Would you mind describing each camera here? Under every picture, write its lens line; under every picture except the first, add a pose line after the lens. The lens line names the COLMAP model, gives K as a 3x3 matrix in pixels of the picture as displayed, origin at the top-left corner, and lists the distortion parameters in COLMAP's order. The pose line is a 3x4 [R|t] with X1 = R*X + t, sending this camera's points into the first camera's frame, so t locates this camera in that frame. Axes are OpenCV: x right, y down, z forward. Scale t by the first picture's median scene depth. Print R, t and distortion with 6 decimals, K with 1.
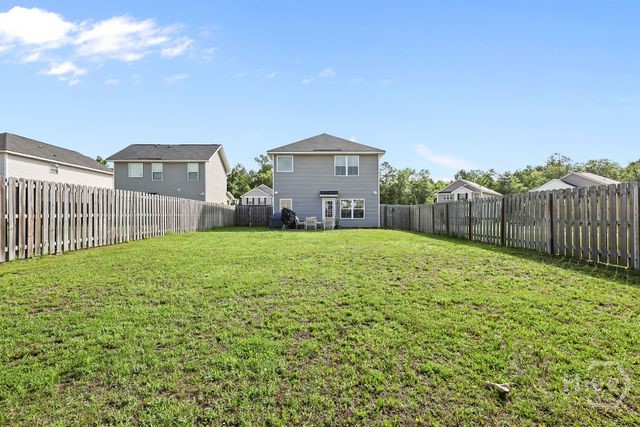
lens RADIAL K [[292.7, 0, 320.0], [0, 292.7, 213.5], [0, 0, 1]] dist [0.001751, 0.000404]
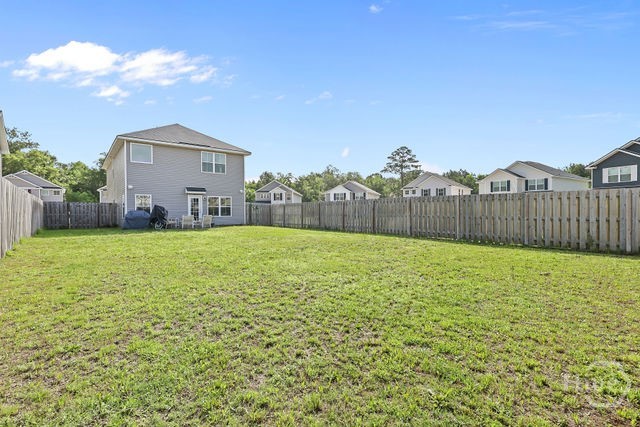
lens RADIAL K [[292.7, 0, 320.0], [0, 292.7, 213.5], [0, 0, 1]] dist [0.001751, 0.000404]
pose [[0.777967, -0.008624, 0.628245, -0.252027], [0.002176, 0.999937, 0.011032, -0.002441], [-0.628301, -0.007215, 0.777937, 0.006861]]
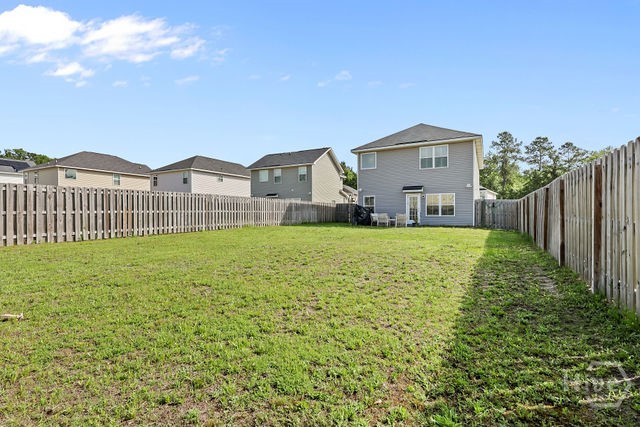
lens RADIAL K [[292.7, 0, 320.0], [0, 292.7, 213.5], [0, 0, 1]] dist [0.001751, 0.000404]
pose [[0.863244, 0.004789, -0.504765, 0.245555], [0.000558, 0.999945, 0.010440, 0.000707], [0.504787, -0.009294, 0.863194, 0.044793]]
